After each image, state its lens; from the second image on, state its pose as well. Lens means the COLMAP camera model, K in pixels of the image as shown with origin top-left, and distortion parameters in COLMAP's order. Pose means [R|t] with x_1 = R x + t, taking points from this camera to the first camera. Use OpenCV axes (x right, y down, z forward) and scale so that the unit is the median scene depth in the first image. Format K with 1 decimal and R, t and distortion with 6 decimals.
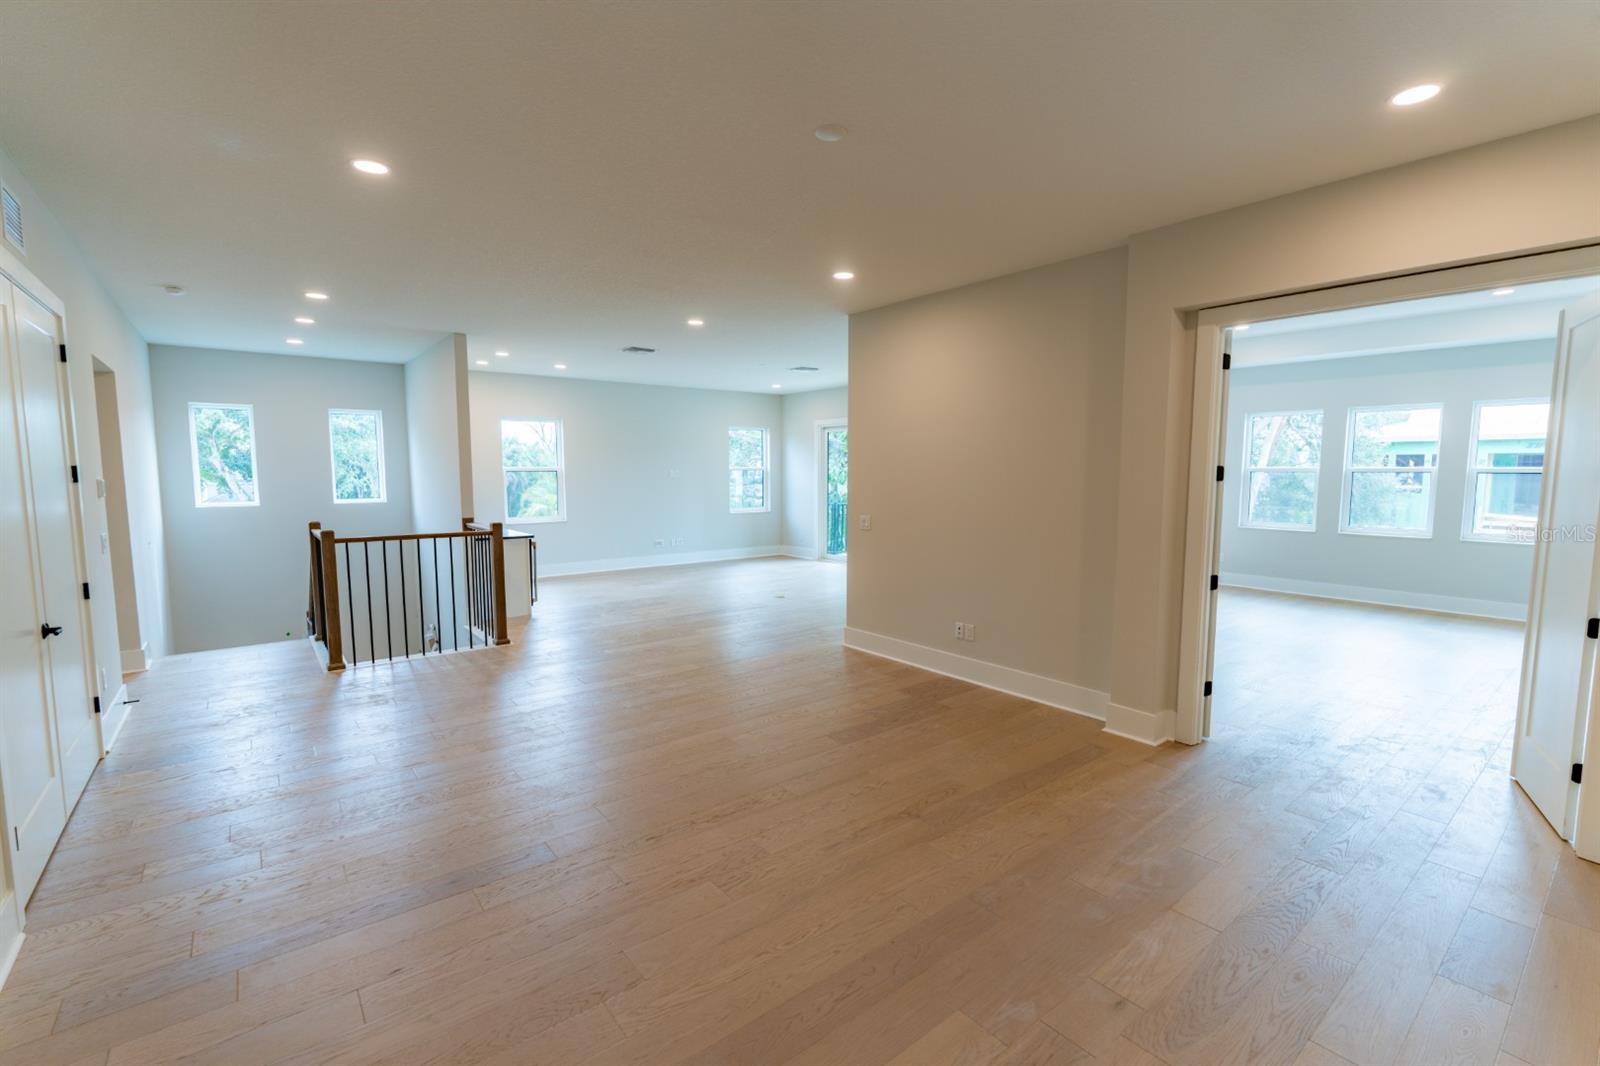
lens RADIAL K [[707.3, 0, 800.0], [0, 707.3, 533.0], [0, 0, 1]] dist [-0.000071, 0.000001]
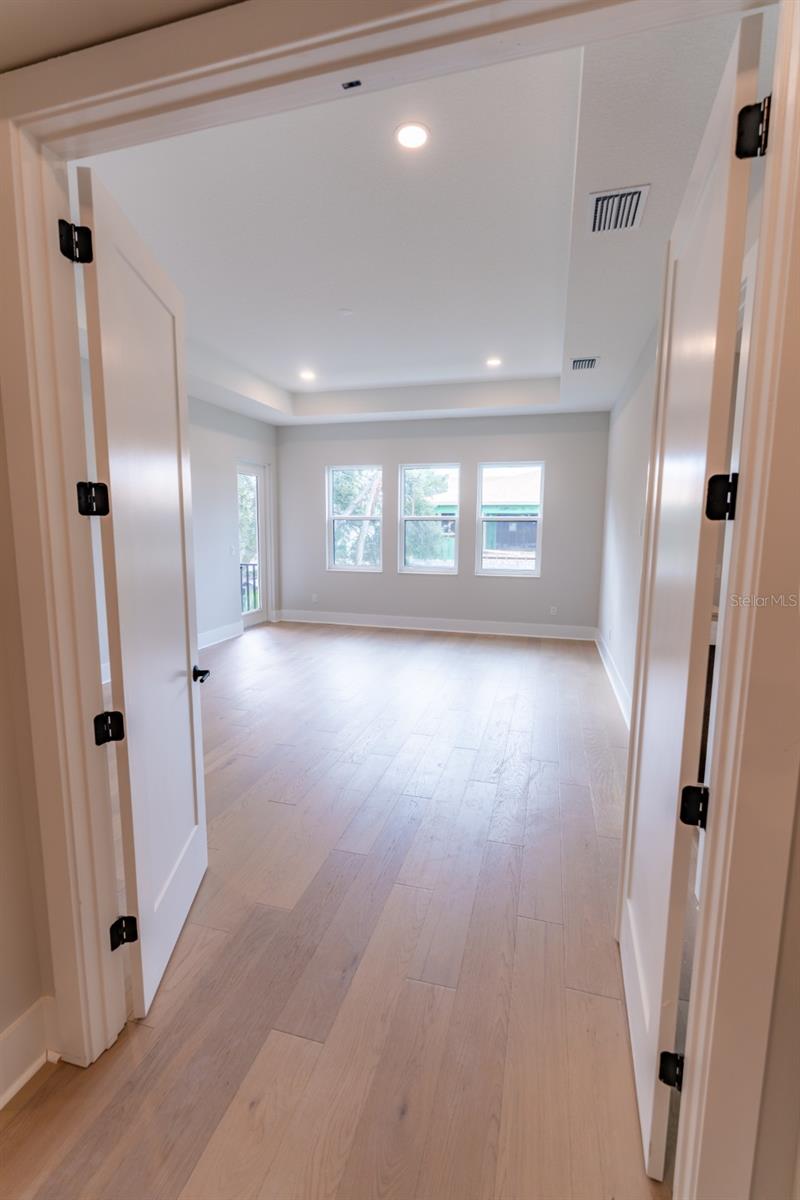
lens RADIAL K [[530.5, 0, 400.0], [0, 530.5, 600.0], [0, 0, 1]] dist [-0.000071, 0.000001]
pose [[0.816126, -0.078365, 0.572535, 0.225423], [0.046943, 0.996478, 0.069476, -0.014269], [-0.575964, -0.029825, 0.816931, 0.243270]]
